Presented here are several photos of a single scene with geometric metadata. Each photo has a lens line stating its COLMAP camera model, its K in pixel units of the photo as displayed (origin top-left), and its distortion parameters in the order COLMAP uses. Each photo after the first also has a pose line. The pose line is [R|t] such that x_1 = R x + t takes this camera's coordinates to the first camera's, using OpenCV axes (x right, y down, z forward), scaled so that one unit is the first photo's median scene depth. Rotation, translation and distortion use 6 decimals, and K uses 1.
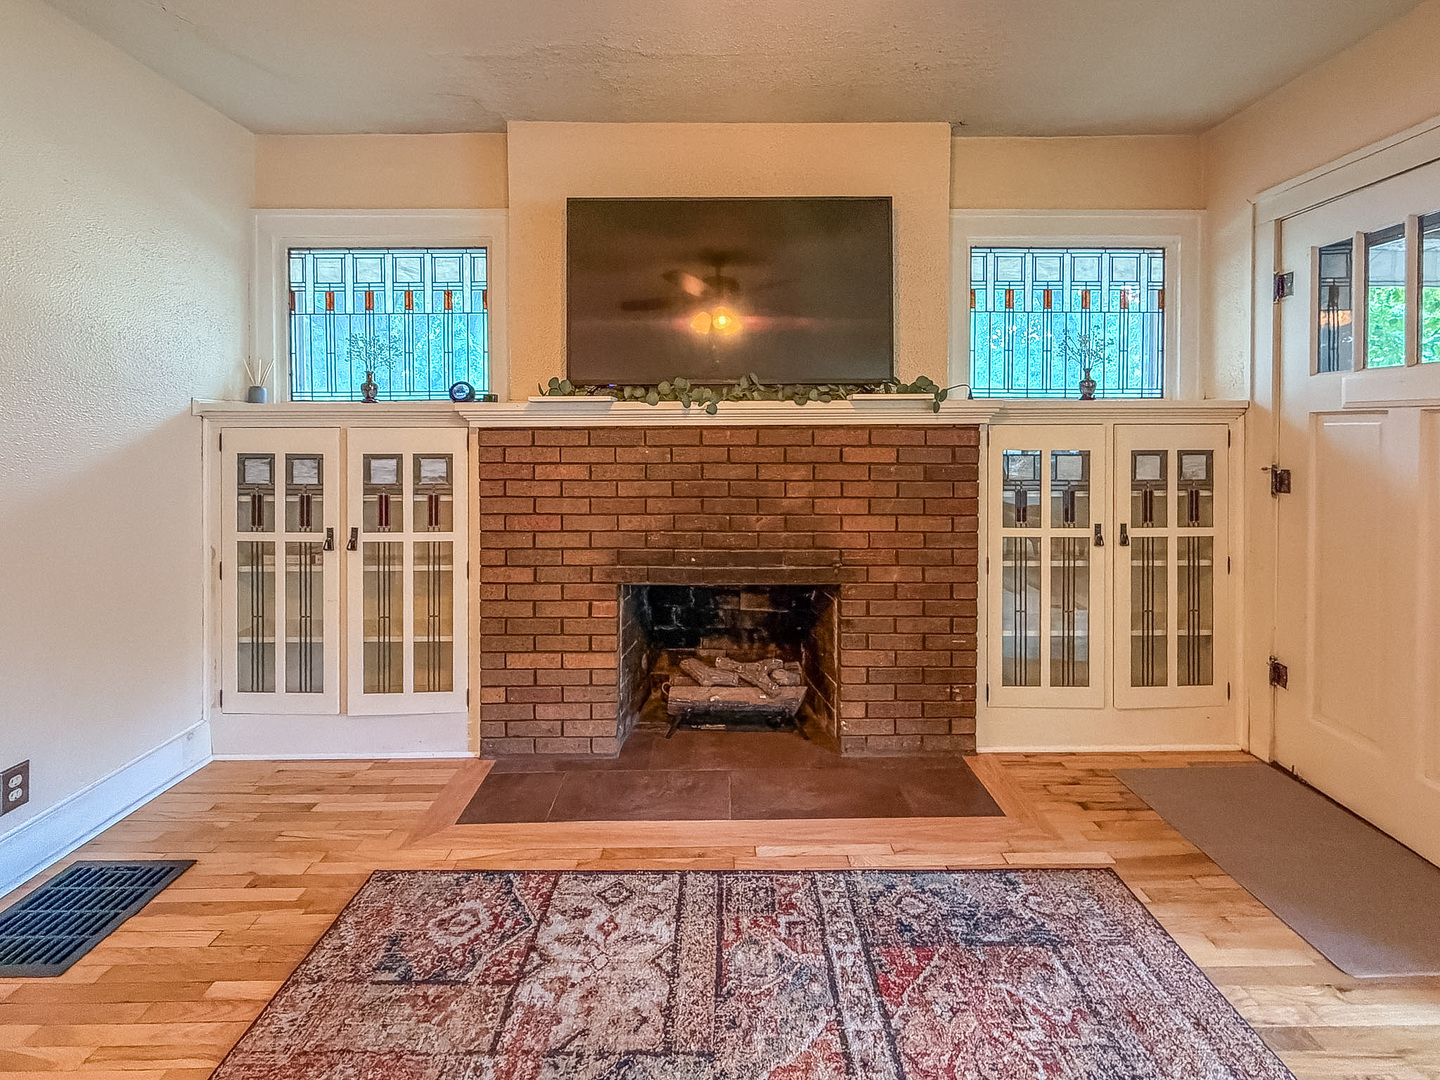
lens RADIAL K [[642.3, 0, 733.7], [0, 642.3, 437.4], [0, 0, 1]] dist [0.001709, -0.000202]
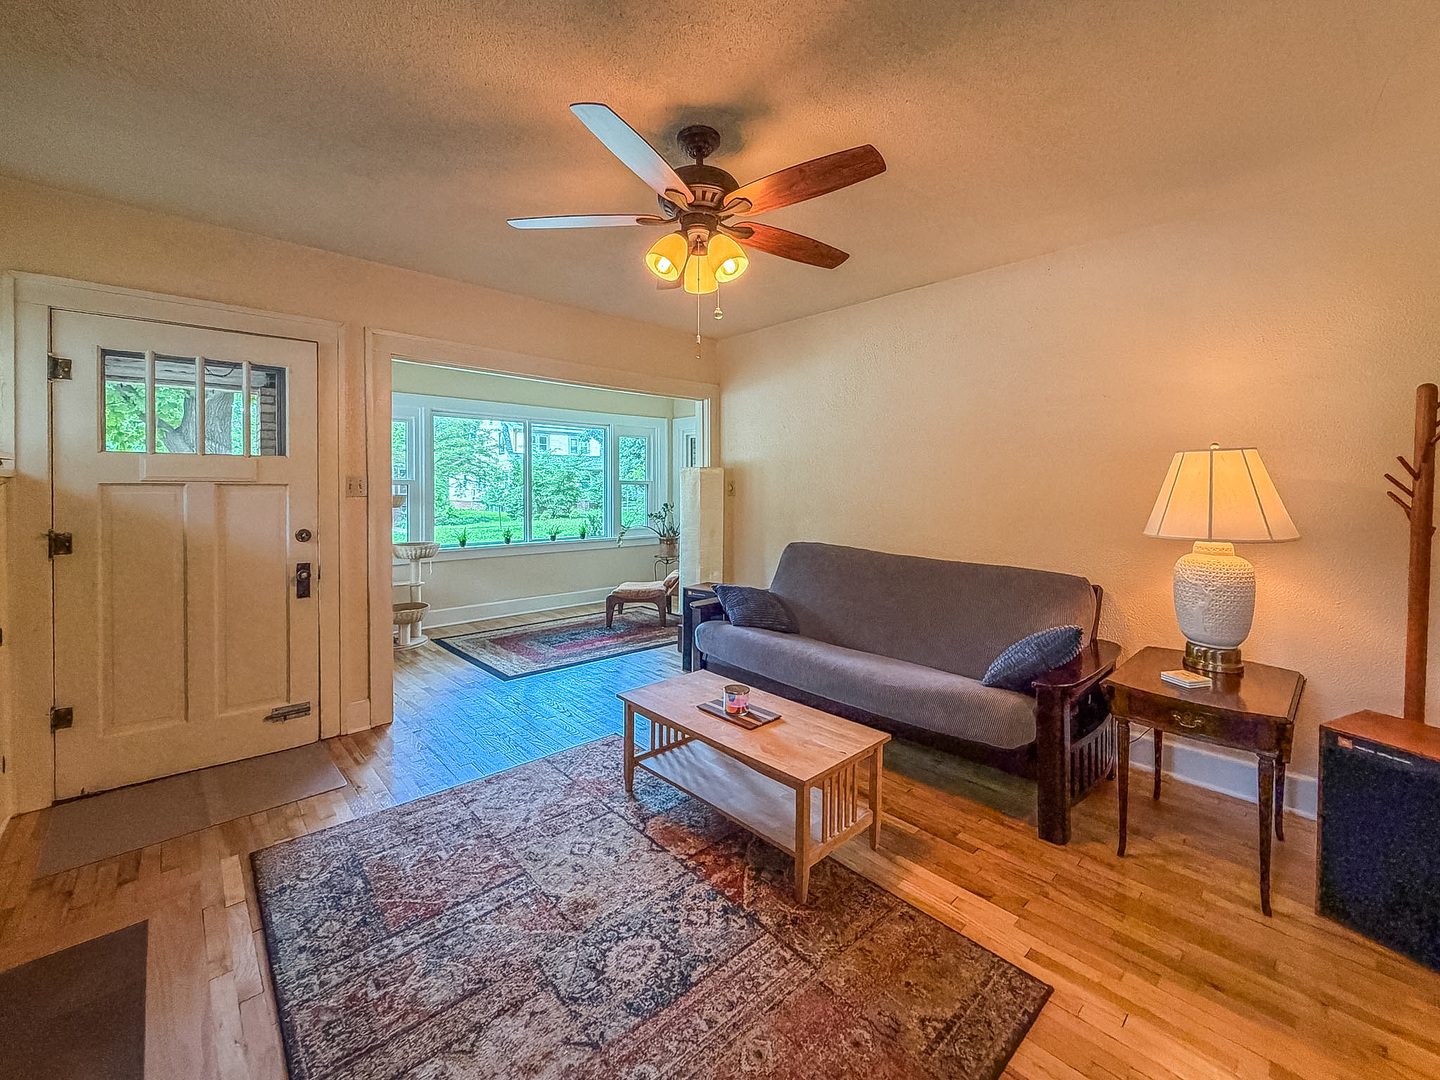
lens RADIAL K [[600.7, 0, 708.2], [0, 600.7, 493.5], [0, 0, 1]] dist [-0.001102, 0.000685]
pose [[-0.657473, -0.007330, 0.753442, -0.643446], [0.012593, 0.999706, 0.020715, -0.026081], [-0.753372, 0.023108, -0.657188, 0.809447]]
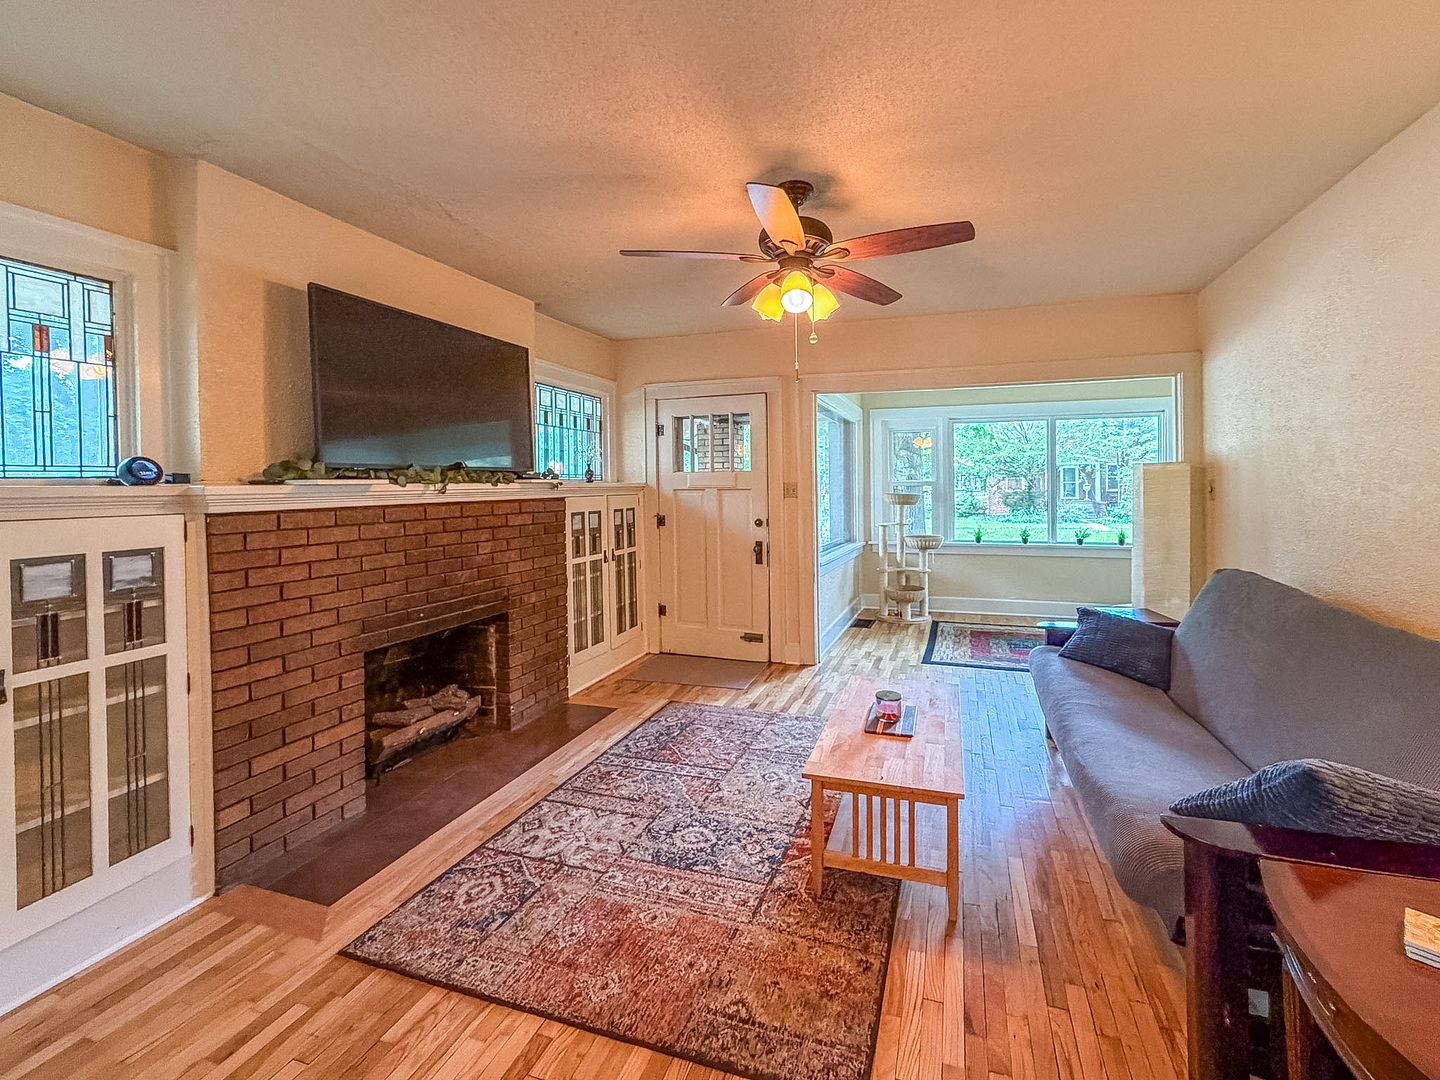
lens RADIAL K [[600.7, 0, 757.3], [0, 600.7, 493.7], [0, 0, 1]] dist [-0.001102, 0.000685]
pose [[0.320152, -0.015507, 0.947239, -0.923725], [0.025338, 0.999649, 0.007801, -0.028841], [-0.947027, 0.021503, 0.320432, 0.043453]]
